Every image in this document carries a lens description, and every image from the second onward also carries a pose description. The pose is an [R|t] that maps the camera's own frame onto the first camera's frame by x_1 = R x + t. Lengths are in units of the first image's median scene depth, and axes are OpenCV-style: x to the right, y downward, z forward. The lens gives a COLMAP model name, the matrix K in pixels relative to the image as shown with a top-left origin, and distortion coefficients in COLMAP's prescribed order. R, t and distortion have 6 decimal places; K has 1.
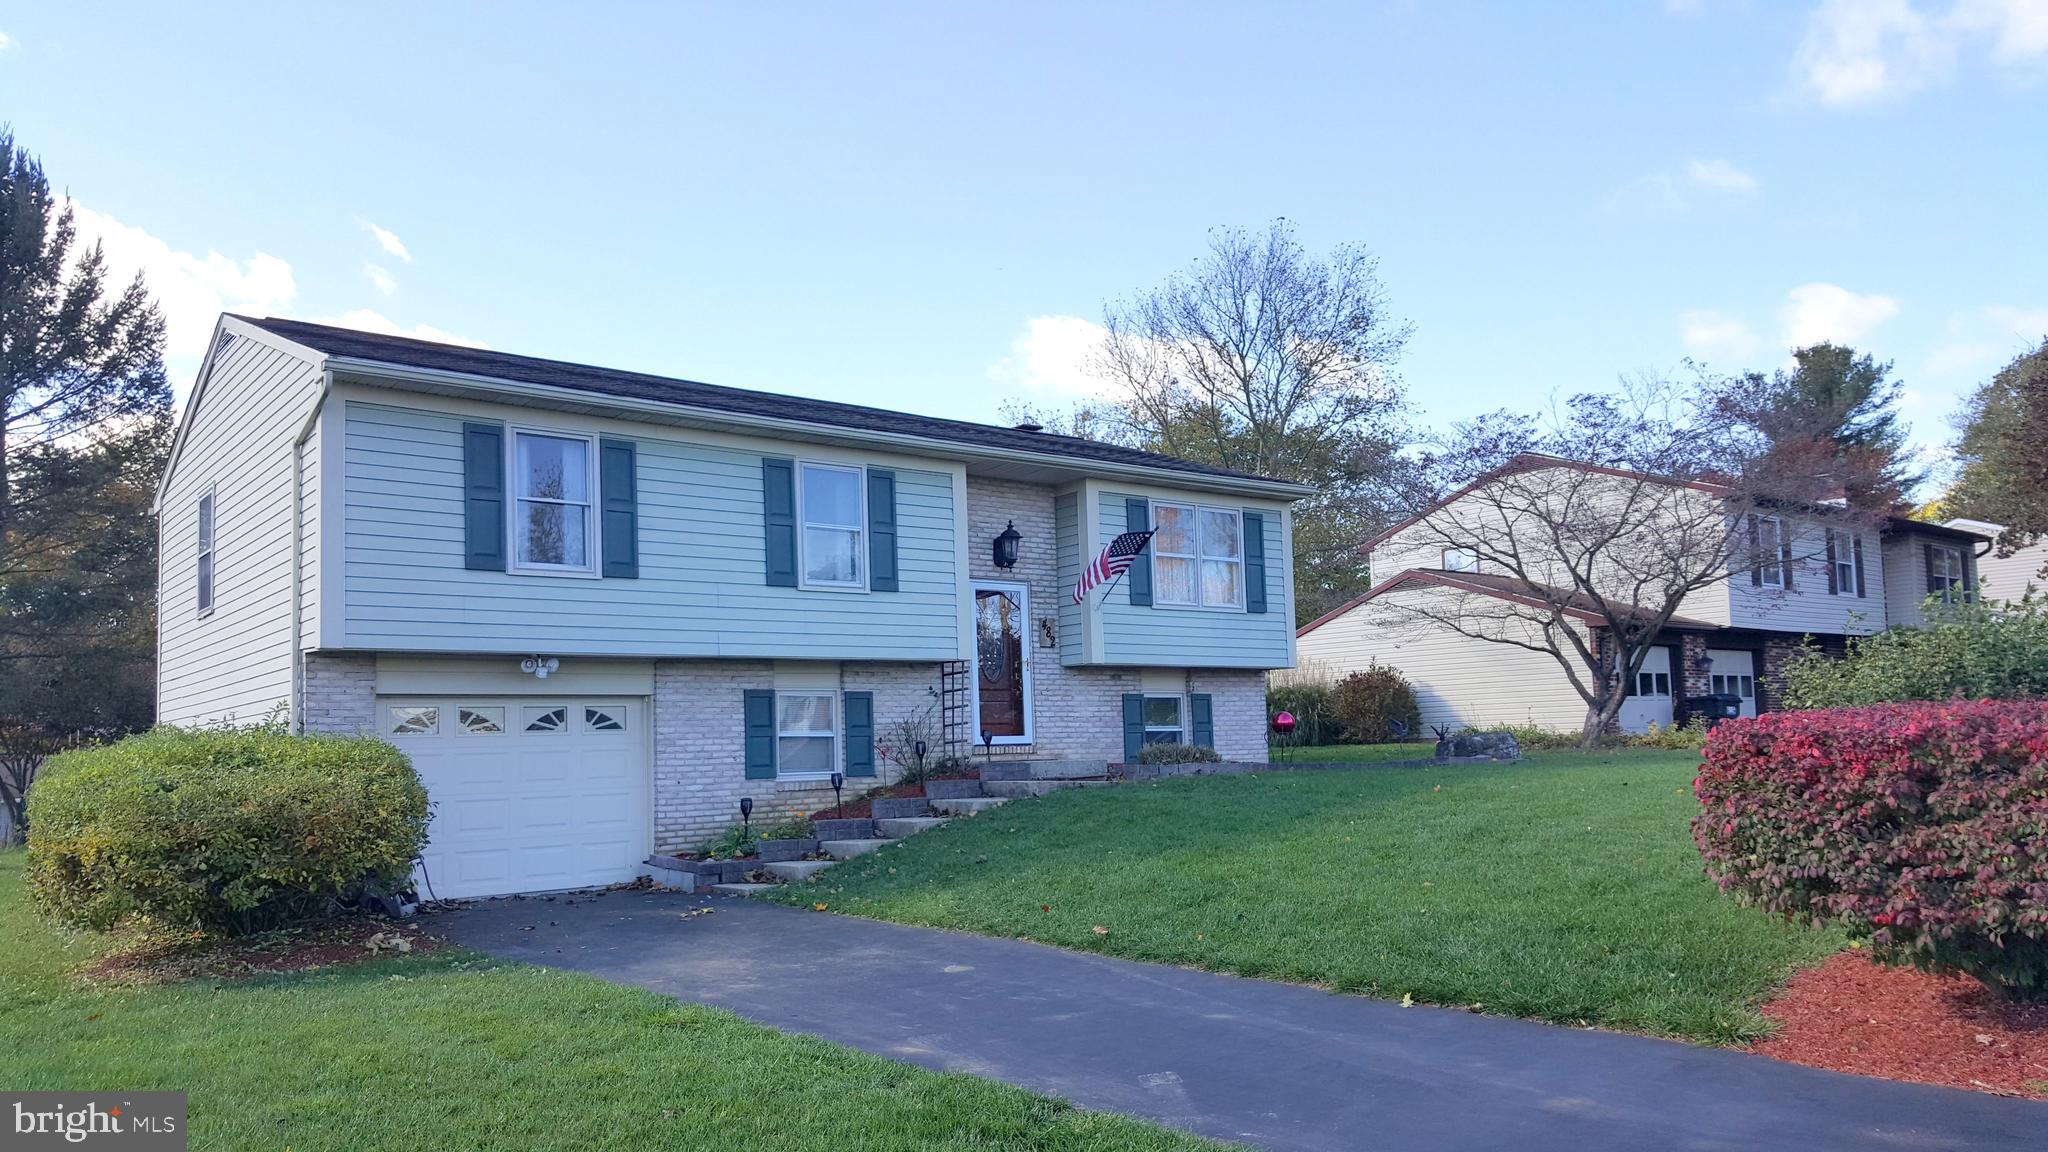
lens RADIAL K [[1514.9, 0, 1020.0], [0, 1514.9, 627.9], [0, 0, 1]] dist [0.117746, -0.186780]
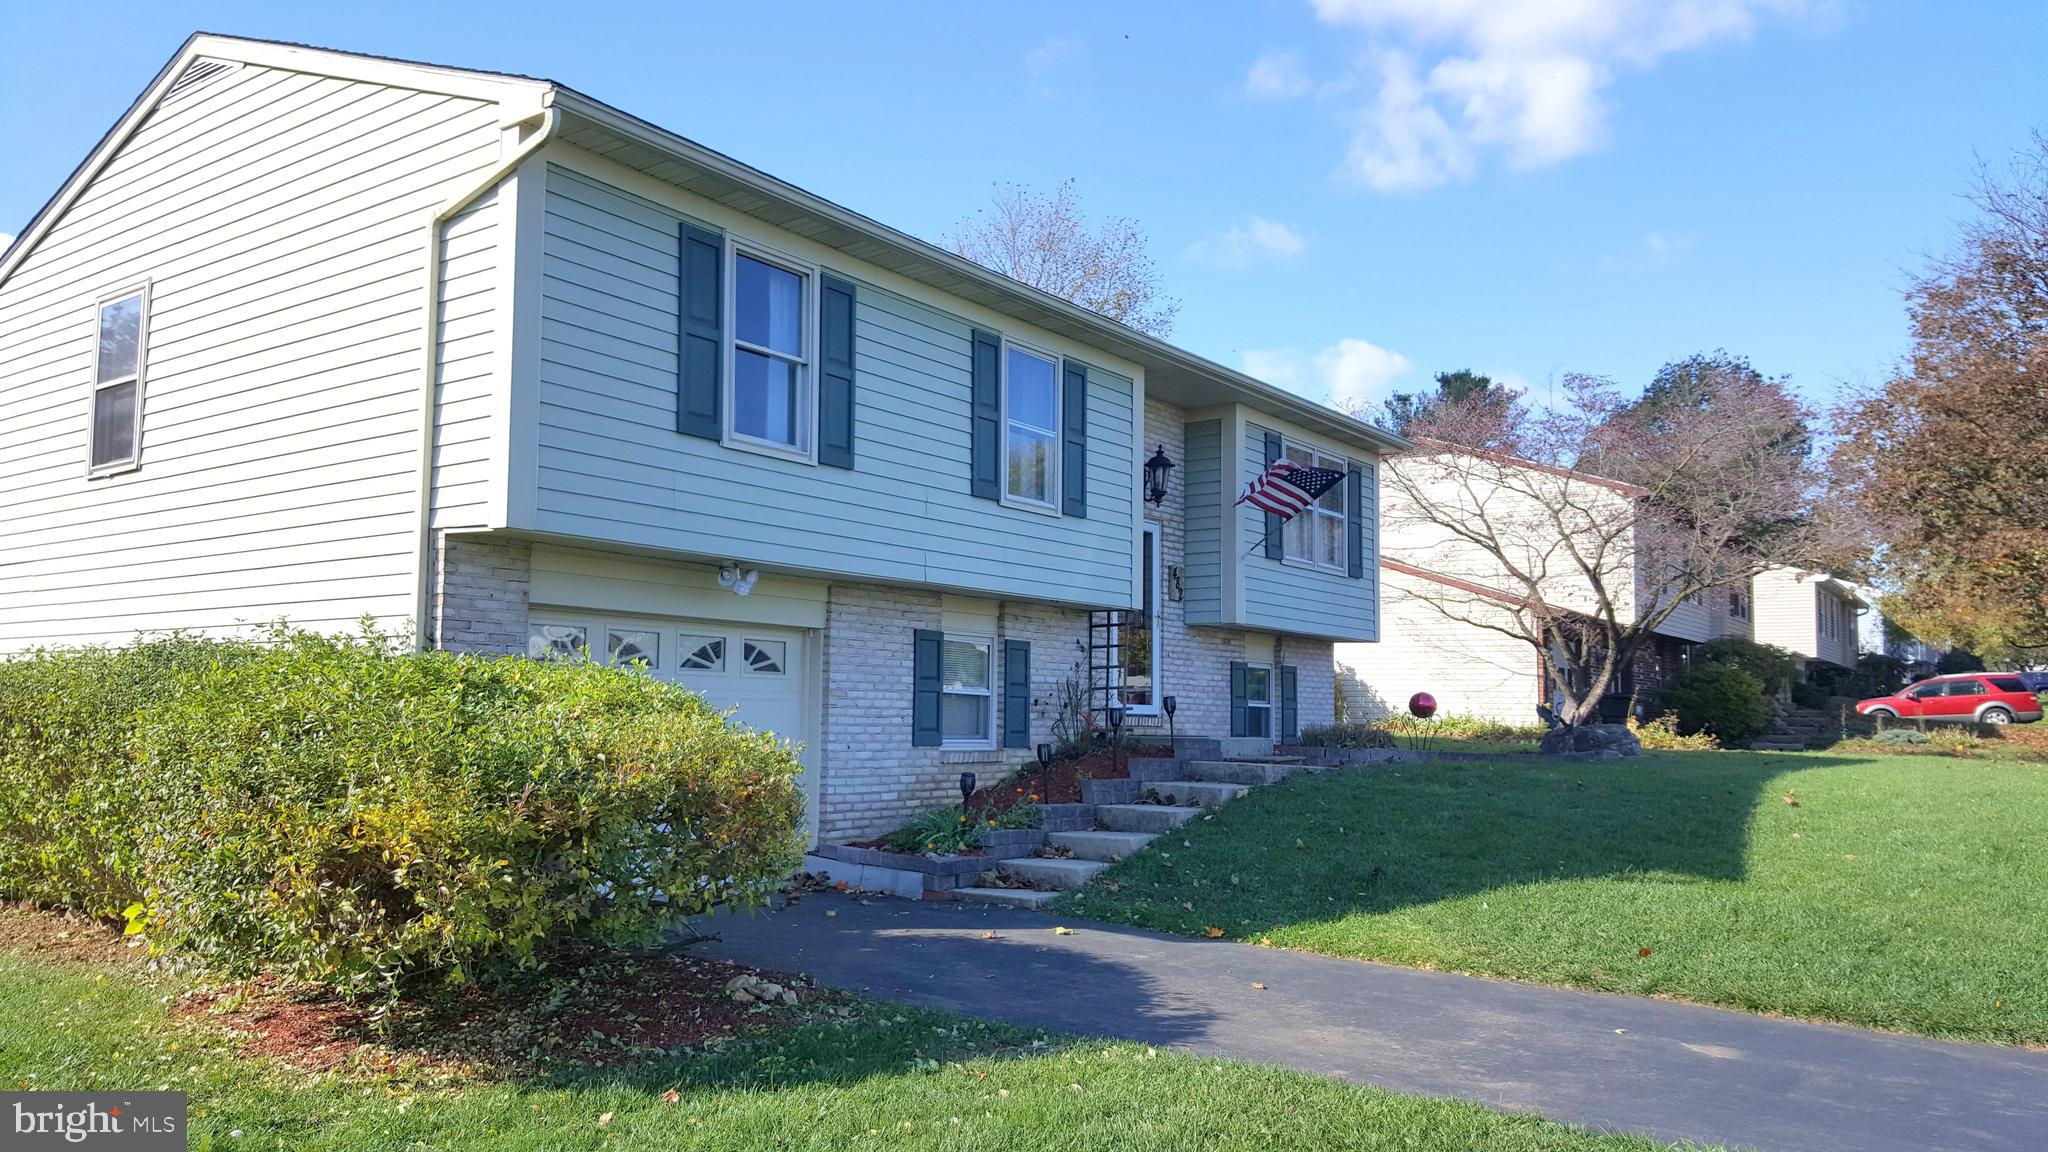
lens RADIAL K [[1514.9, 0, 1007.9], [0, 1514.9, 585.4], [0, 0, 1]] dist [0.117746, -0.186780]
pose [[0.963293, 0.066050, 0.260200, -0.327663], [-0.063684, 0.997816, -0.017524, 0.028135], [-0.260789, 0.000311, 0.965396, 0.242478]]
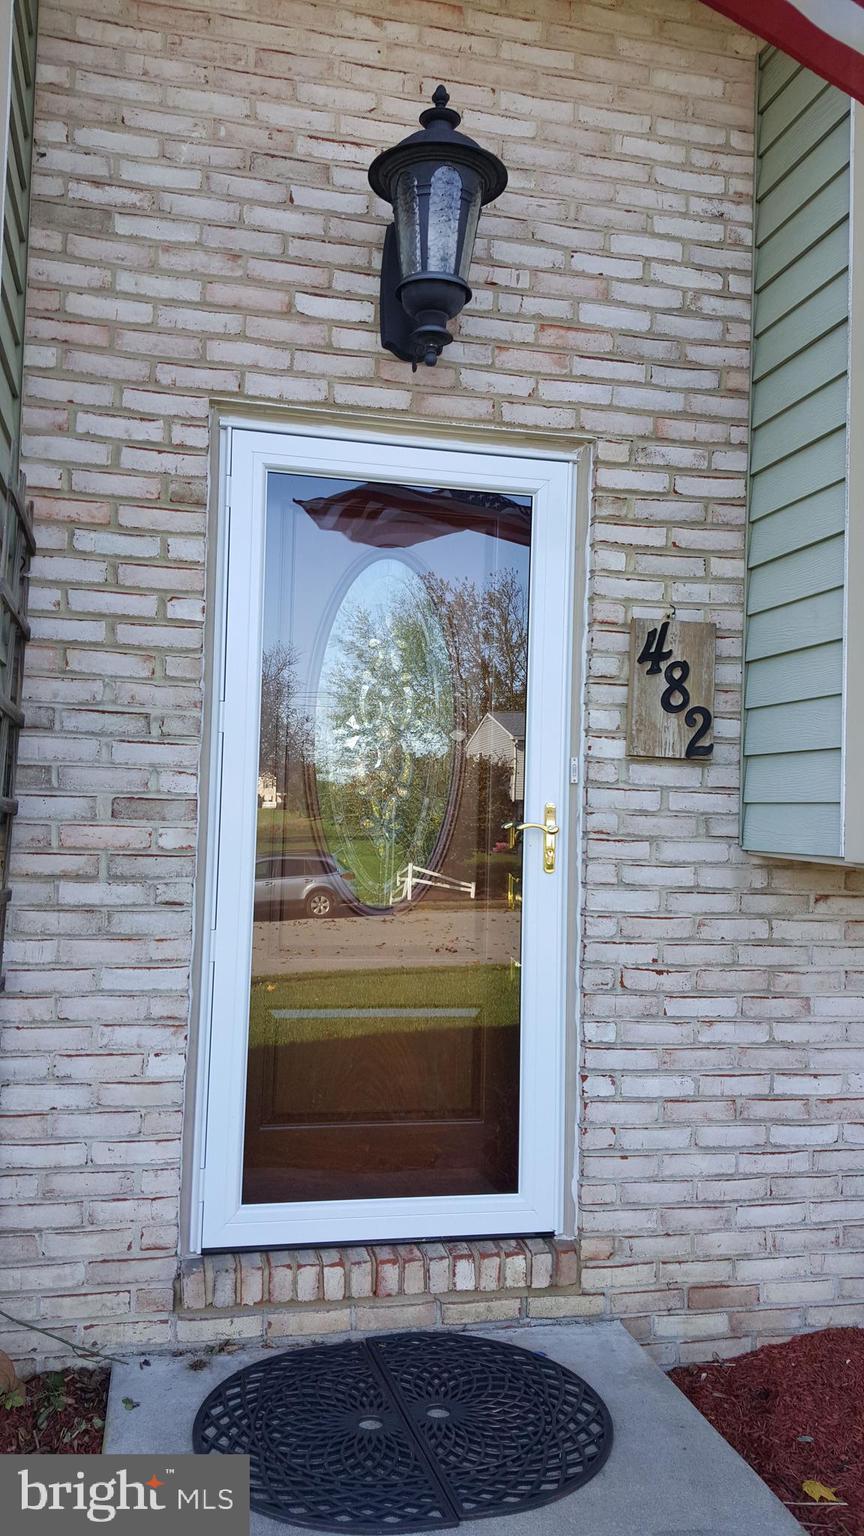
lens RADIAL K [[1136.1, 0, 422.0], [0, 1136.1, 770.0], [0, 0, 1]] dist [0.117746, -0.186780]
pose [[0.898871, 0.032748, -0.436988, 0.063370], [-0.014770, 0.998901, 0.044476, 0.008648], [0.437965, -0.033524, 0.898367, 0.954395]]
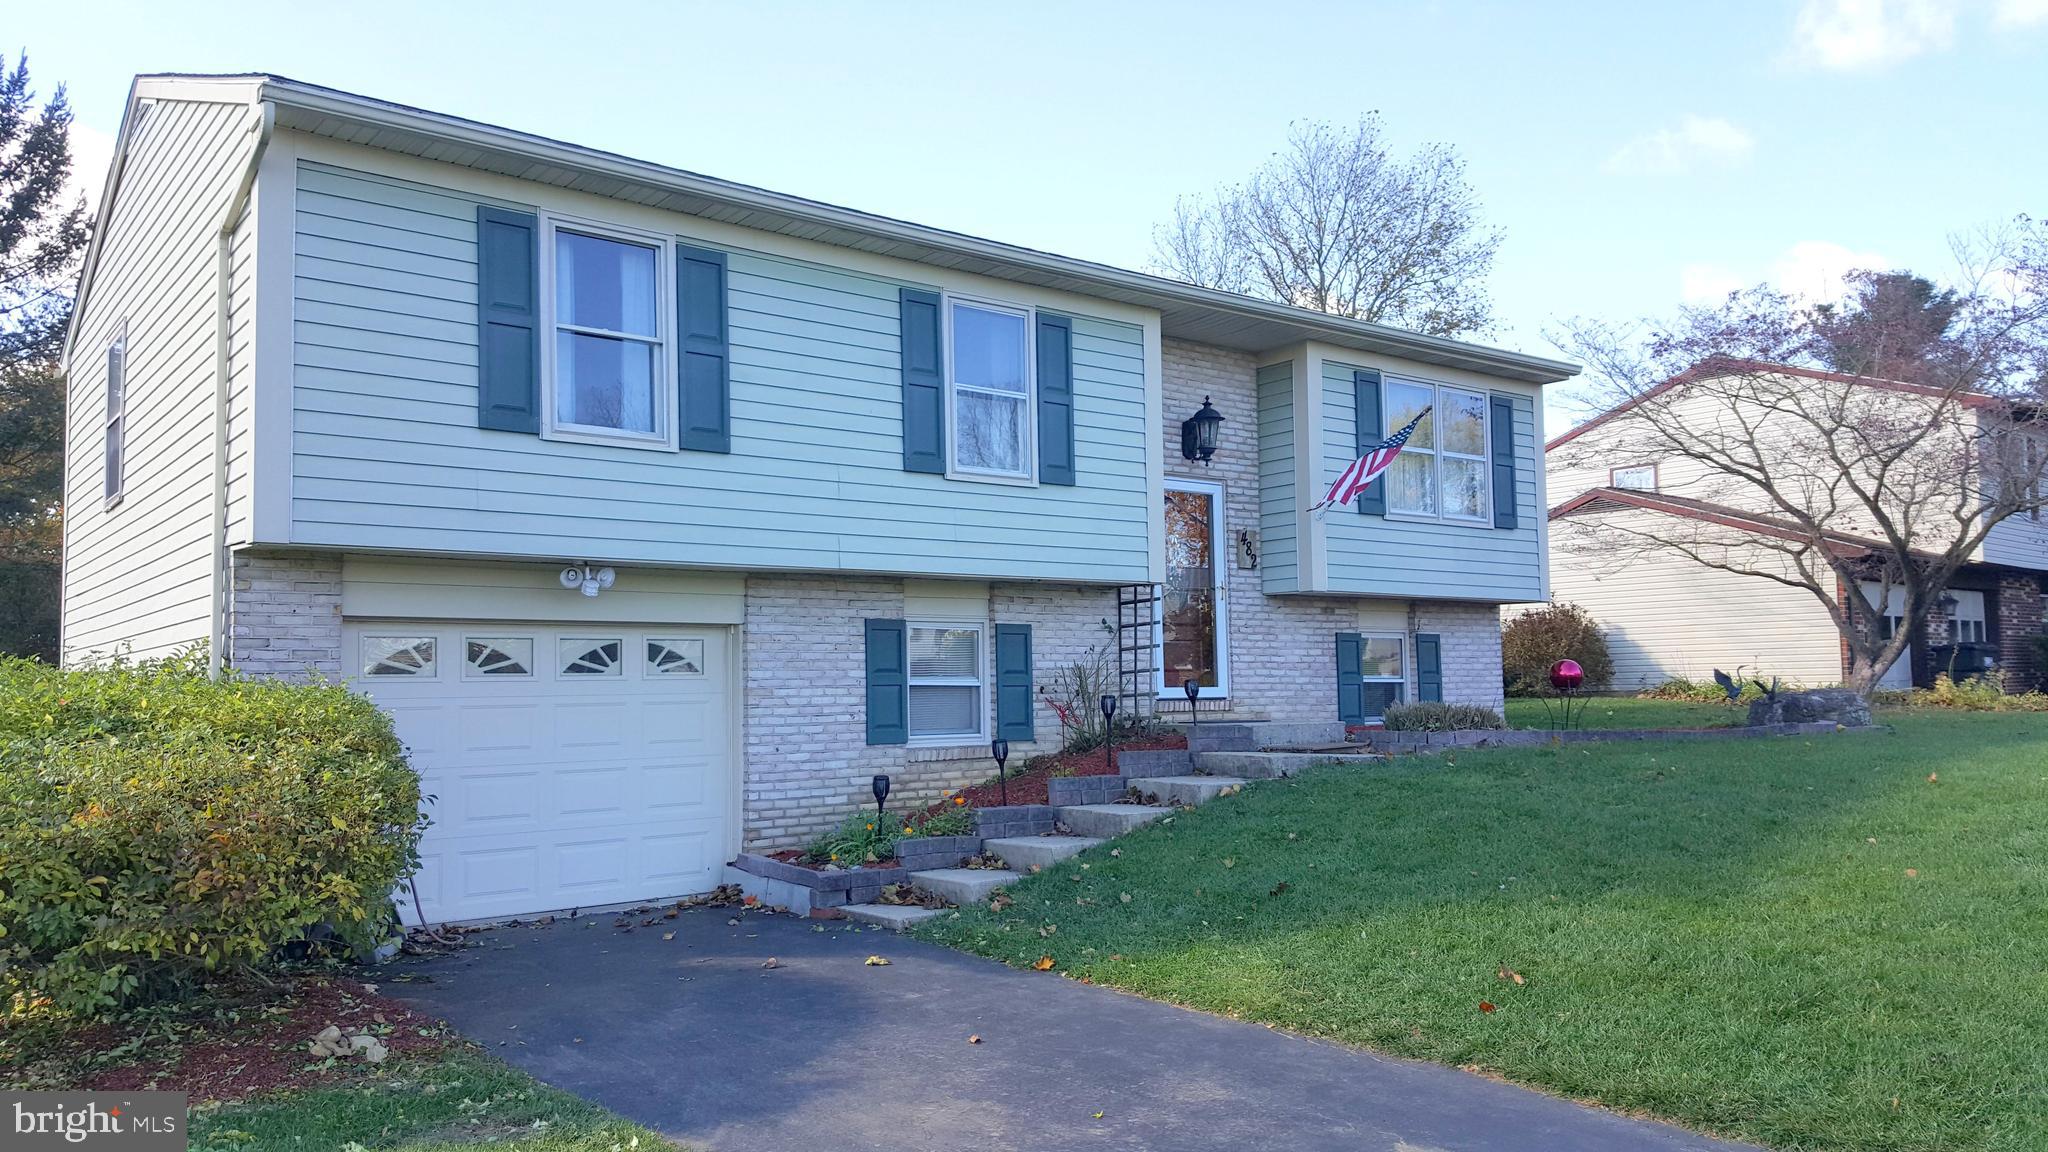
lens RADIAL K [[1514.9, 0, 1018.6], [0, 1514.9, 583.4], [0, 0, 1]] dist [0.117746, -0.186780]
pose [[0.999911, 0.013023, 0.002775, -0.109206], [-0.013053, 0.999855, 0.010958, 0.014922], [-0.002632, -0.010993, 0.999936, 0.283590]]
